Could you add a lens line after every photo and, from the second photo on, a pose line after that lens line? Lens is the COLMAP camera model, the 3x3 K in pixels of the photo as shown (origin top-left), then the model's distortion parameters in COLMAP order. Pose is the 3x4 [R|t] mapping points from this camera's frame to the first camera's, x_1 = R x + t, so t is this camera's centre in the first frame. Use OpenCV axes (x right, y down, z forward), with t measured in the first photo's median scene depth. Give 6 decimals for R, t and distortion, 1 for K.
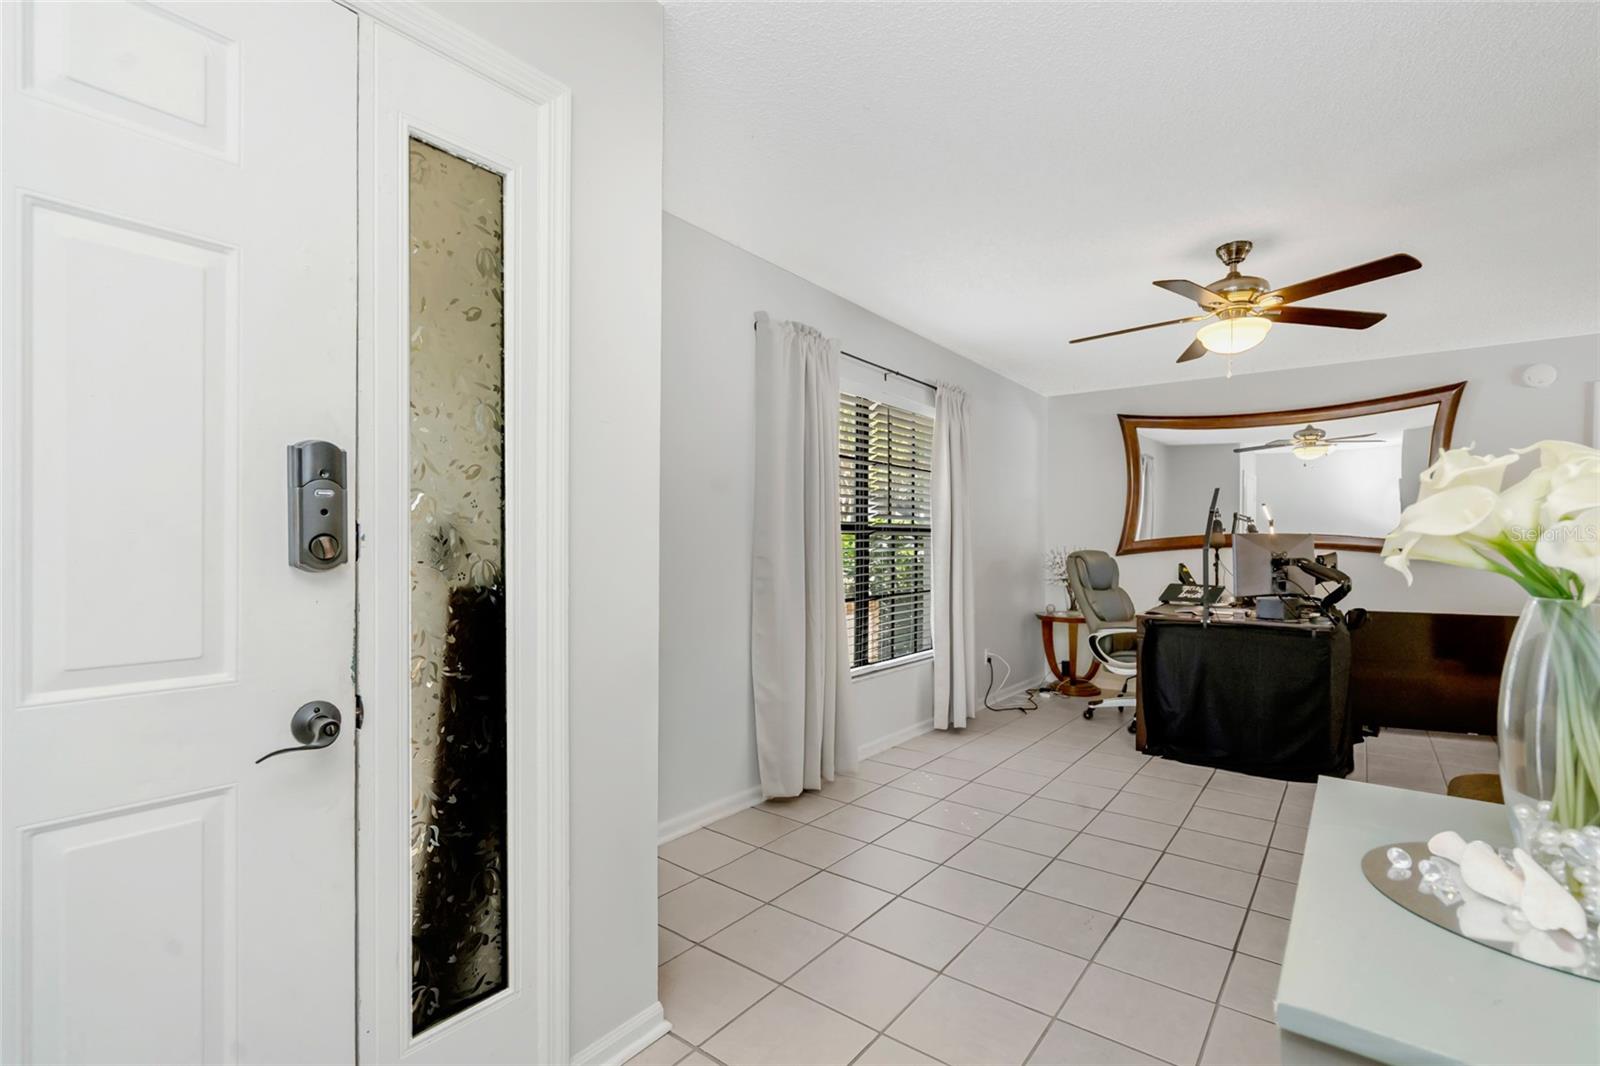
lens RADIAL K [[731.4, 0, 804.4], [0, 731.4, 527.5], [0, 0, 1]] dist [0.000184, -0.000395]
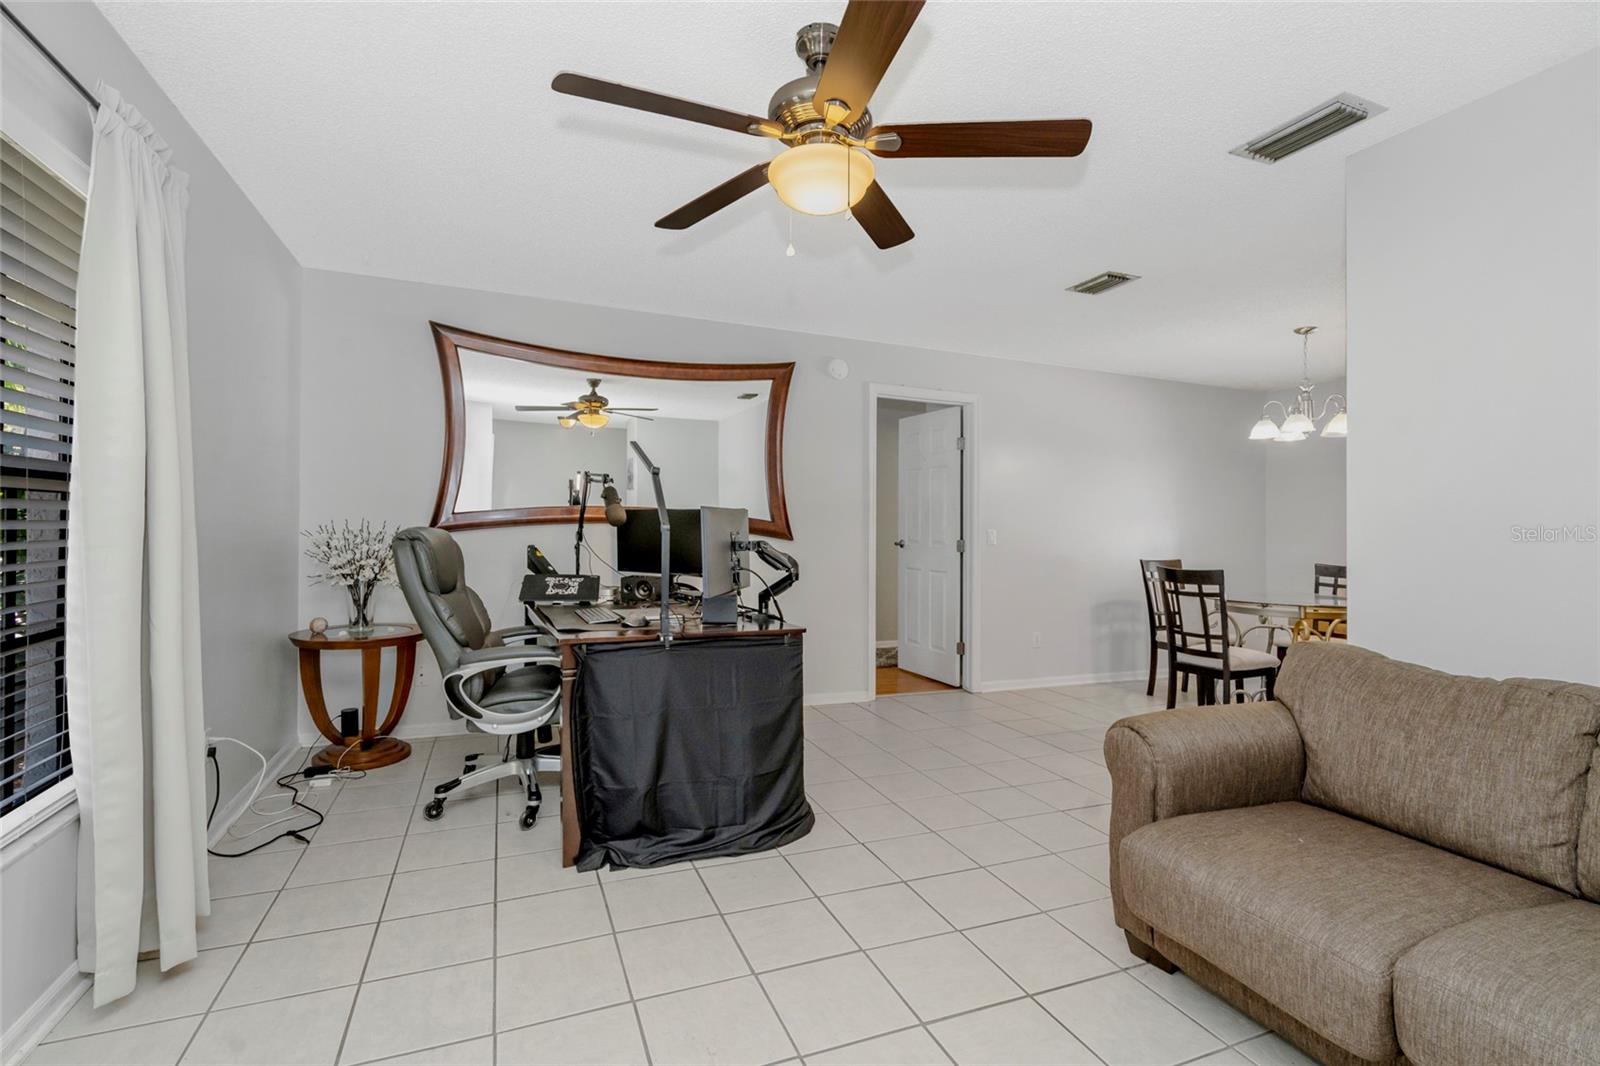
lens RADIAL K [[731.4, 0, 804.4], [0, 731.4, 527.5], [0, 0, 1]] dist [0.000184, -0.000395]
pose [[0.504825, 0.000891, 0.863221, 0.032391], [-0.034748, 0.999210, 0.019289, 0.008857], [-0.862522, -0.039733, 0.504457, 0.431099]]
